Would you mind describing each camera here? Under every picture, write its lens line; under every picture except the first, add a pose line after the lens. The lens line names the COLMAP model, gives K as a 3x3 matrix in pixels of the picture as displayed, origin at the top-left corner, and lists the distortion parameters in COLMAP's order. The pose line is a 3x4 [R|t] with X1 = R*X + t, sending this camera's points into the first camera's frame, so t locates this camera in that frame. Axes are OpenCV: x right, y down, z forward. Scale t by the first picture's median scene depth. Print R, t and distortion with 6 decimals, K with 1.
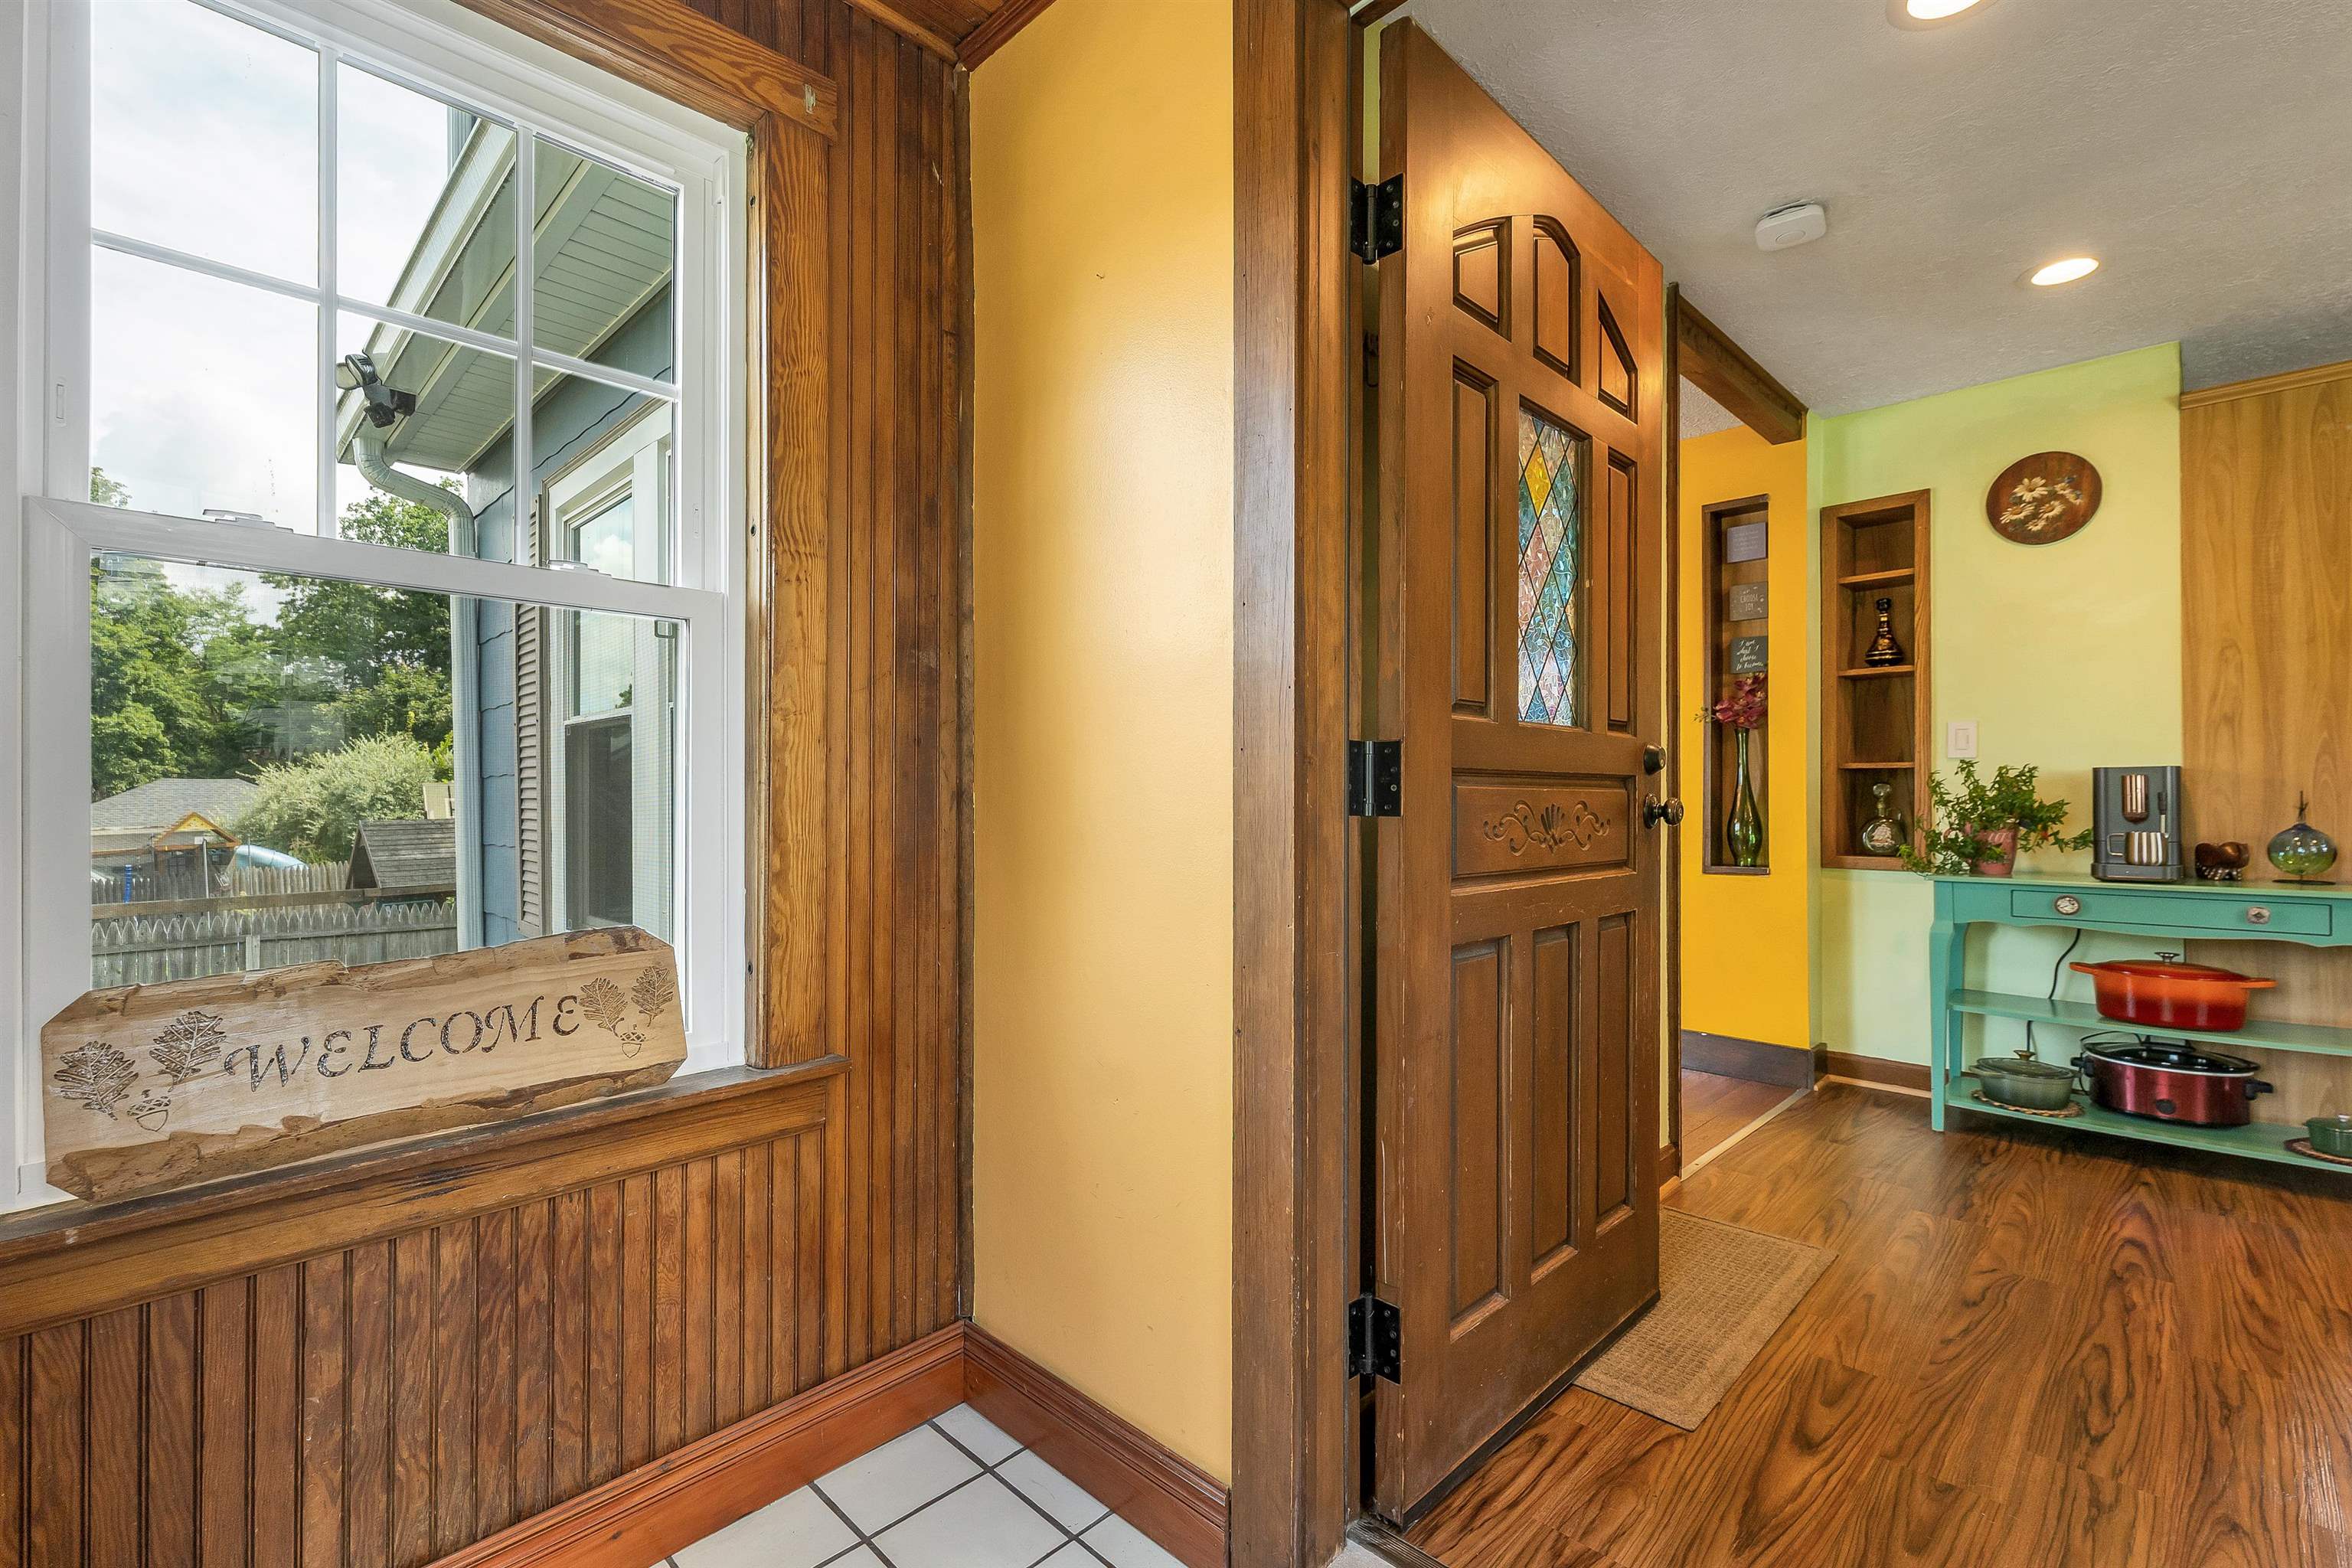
lens RADIAL K [[1026.4, 0, 1179.9], [0, 1026.4, 792.4], [0, 0, 1]] dist [0.002593, 0.000042]
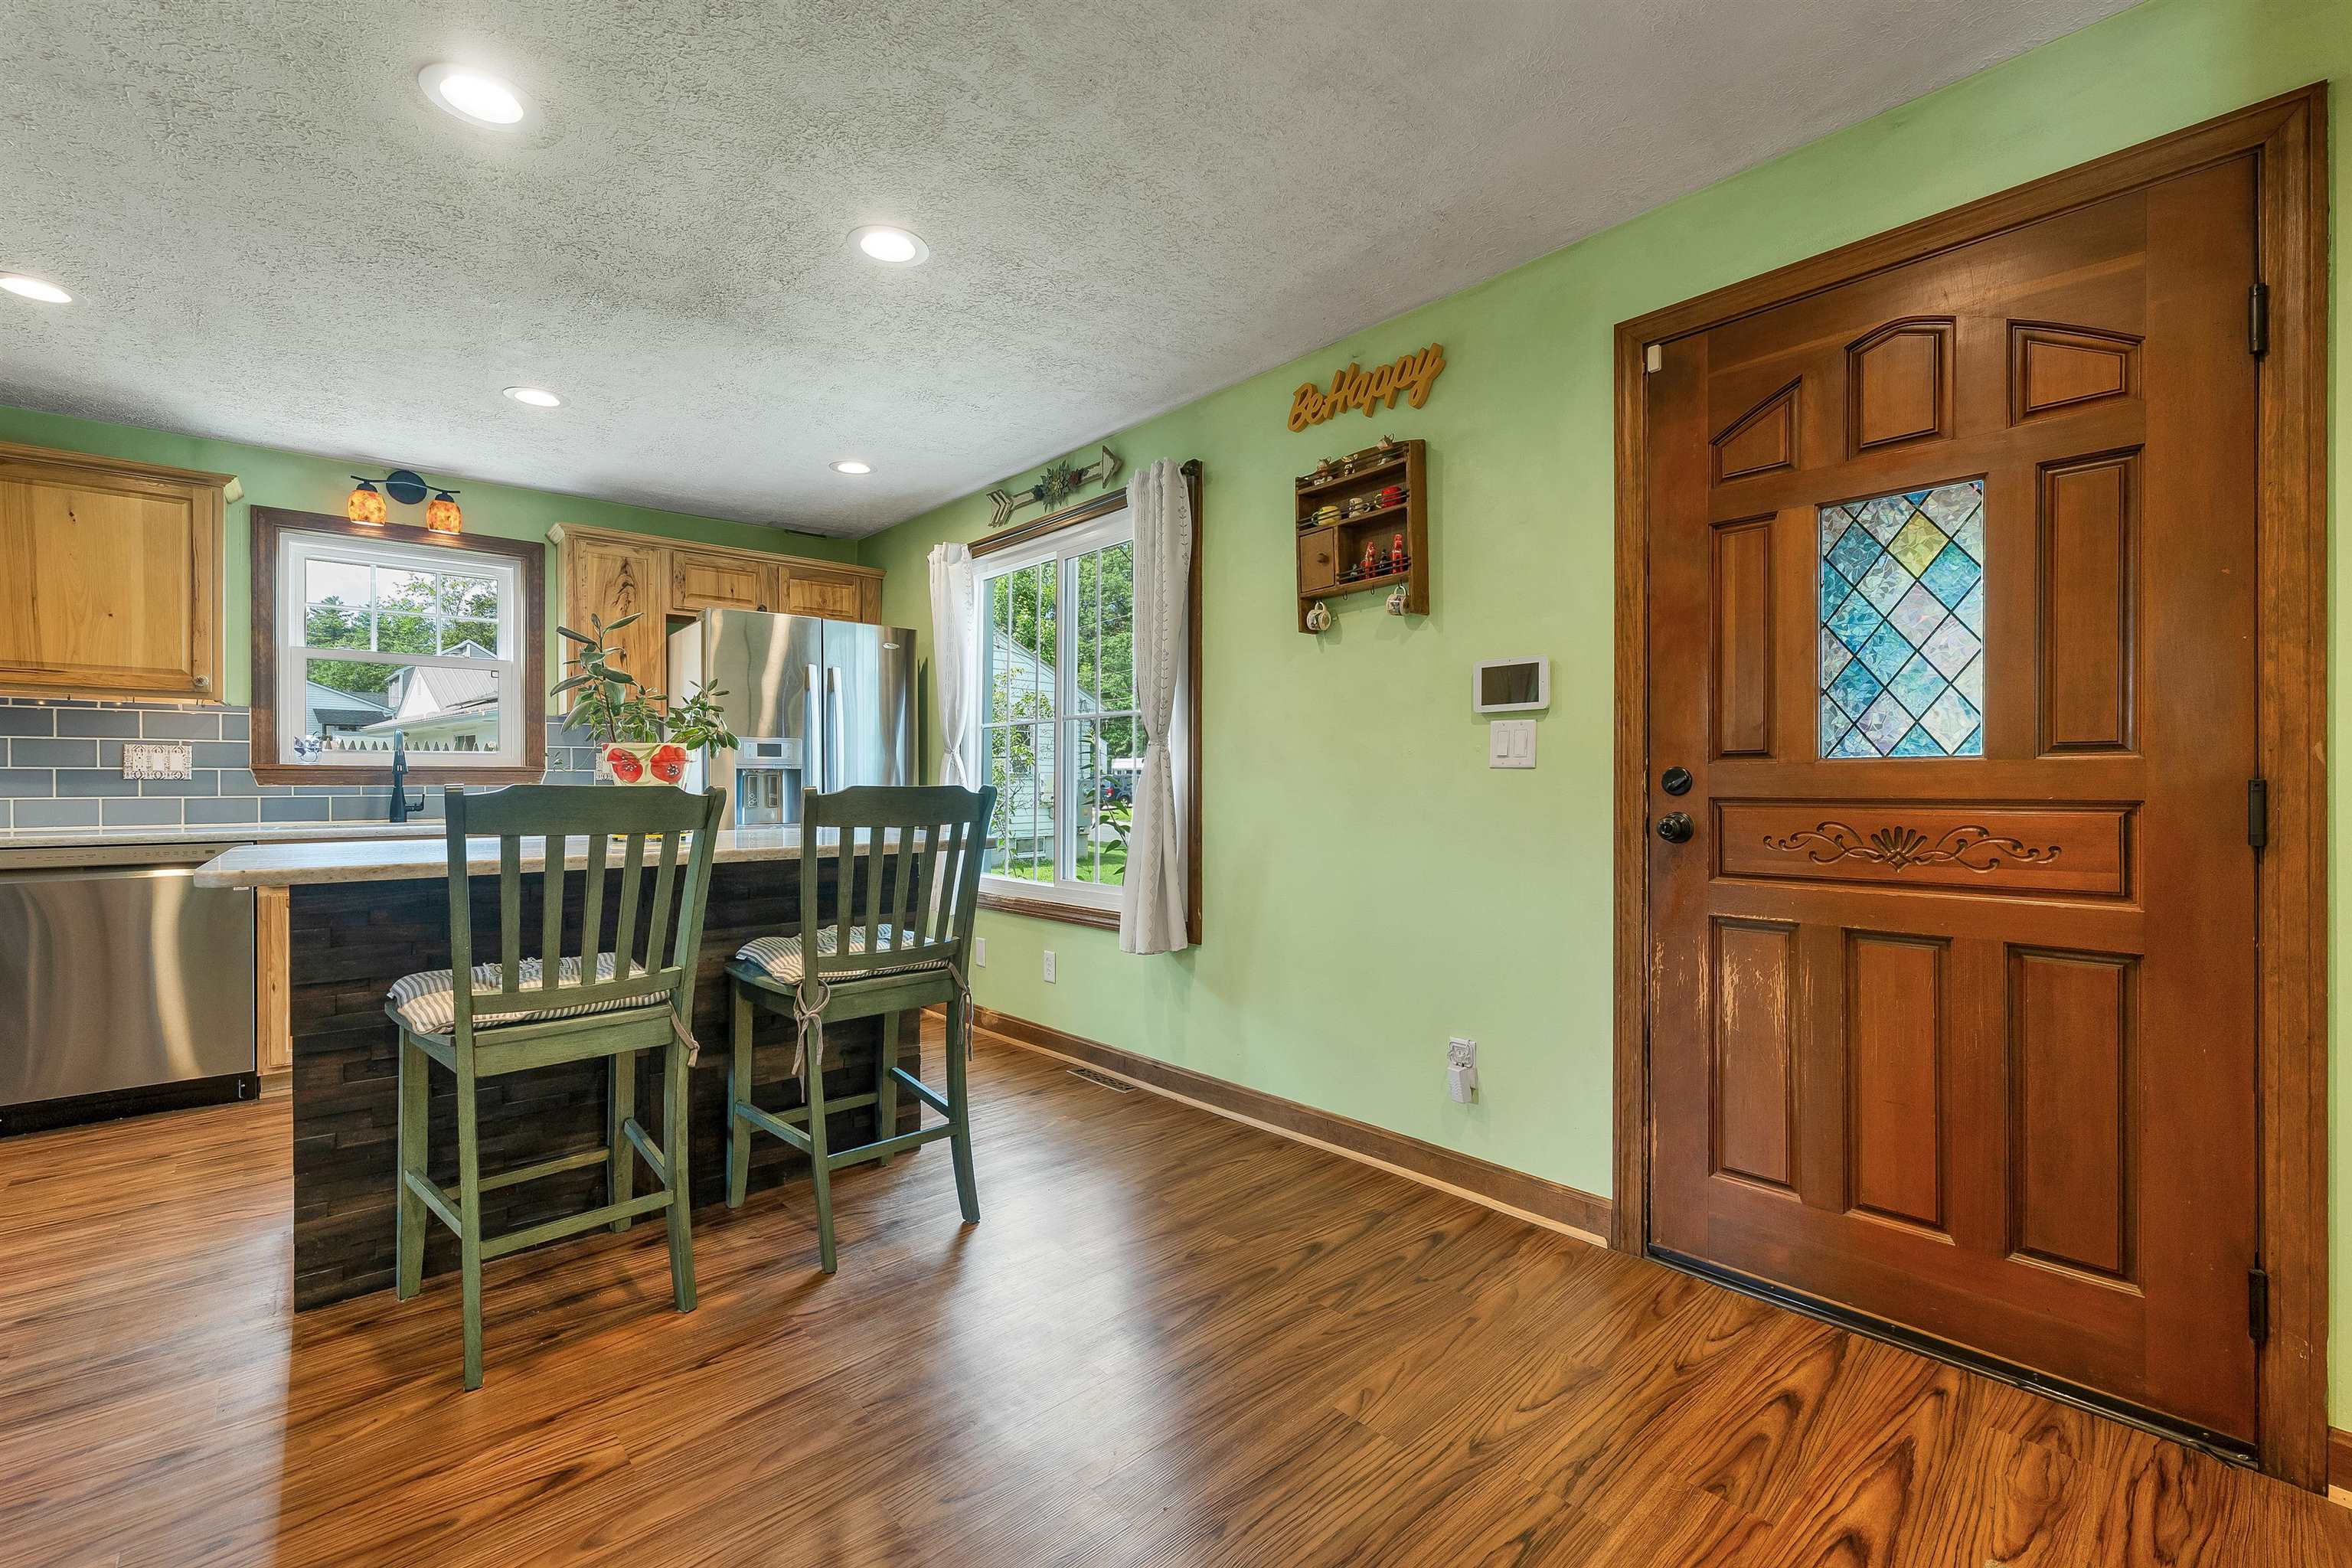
lens RADIAL K [[980.9, 0, 1172.0], [0, 980.9, 785.7], [0, 0, 1]] dist [0.001960, 0.000137]
pose [[-0.998758, -0.001349, 0.049815, 1.213035], [-0.001481, 0.999996, -0.002608, -0.034268], [-0.049811, -0.002678, -0.998755, 1.971337]]
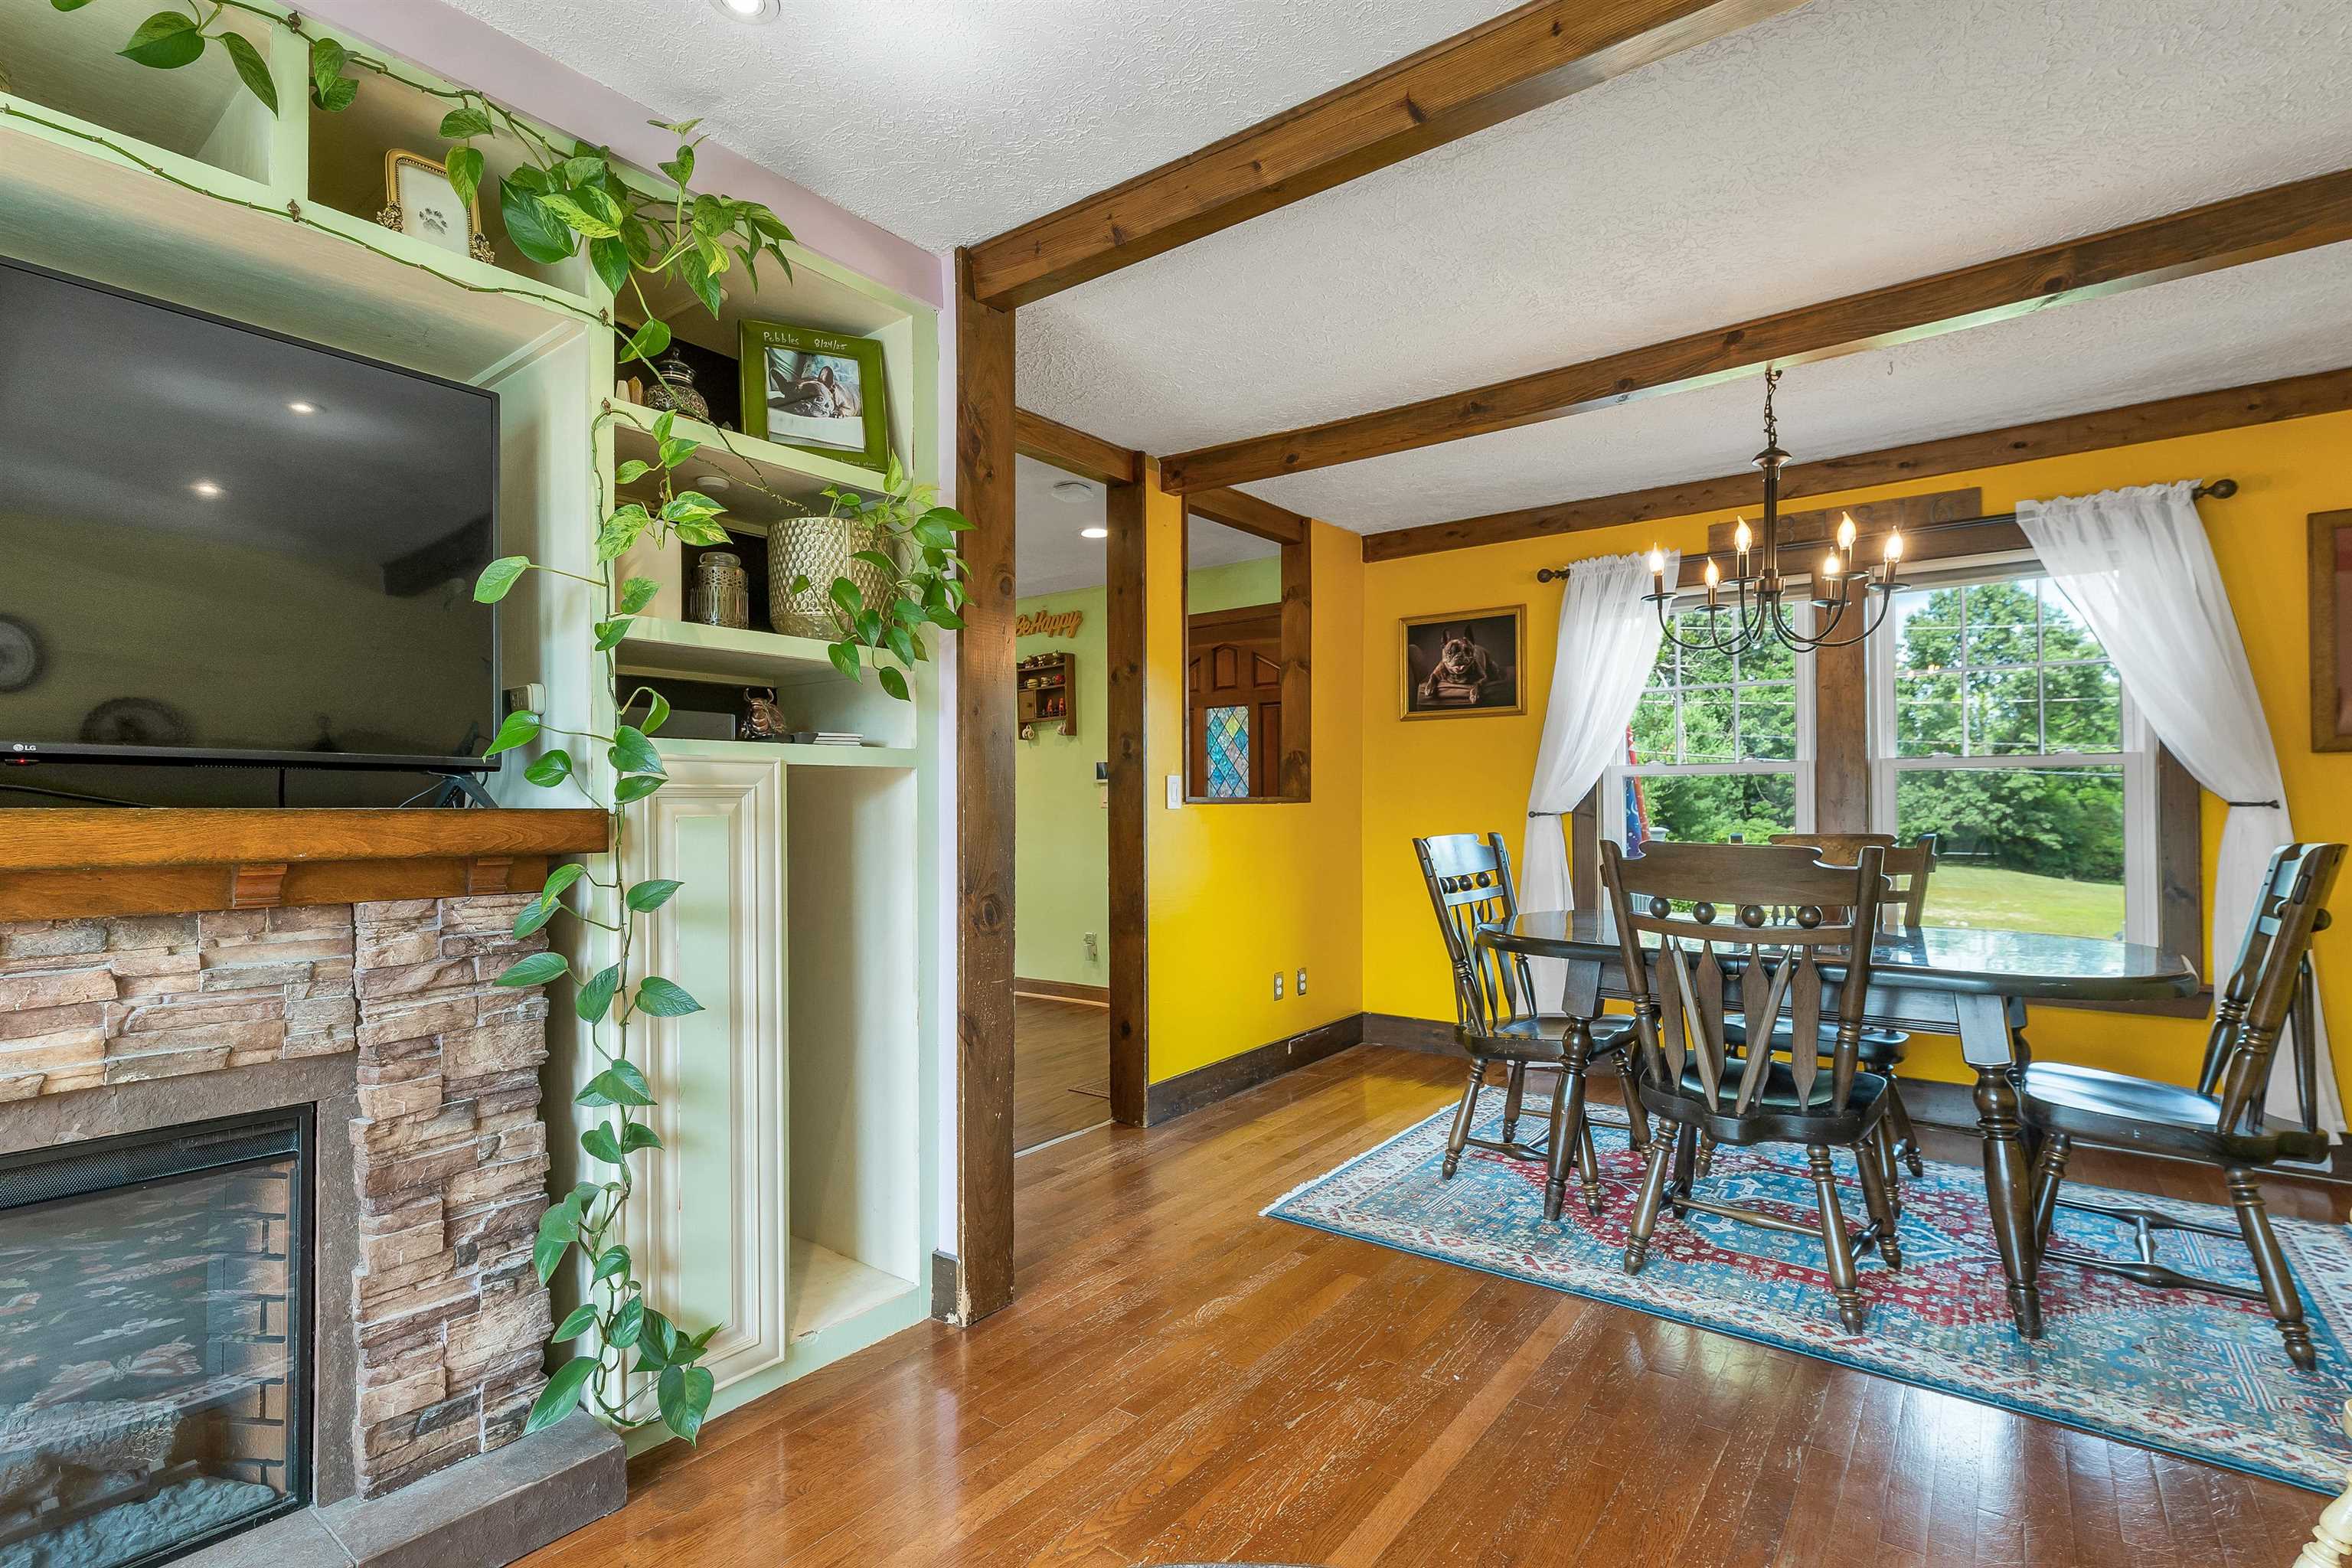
lens RADIAL K [[1085.2, 0, 1168.4], [0, 1085.2, 794.5], [0, 0, 1]] dist [0.002737, -0.000199]
pose [[-0.990594, 0.003908, -0.136782, 1.064879], [0.006175, 0.999850, -0.016156, -0.050984], [0.136698, -0.016849, -0.990469, 4.299378]]
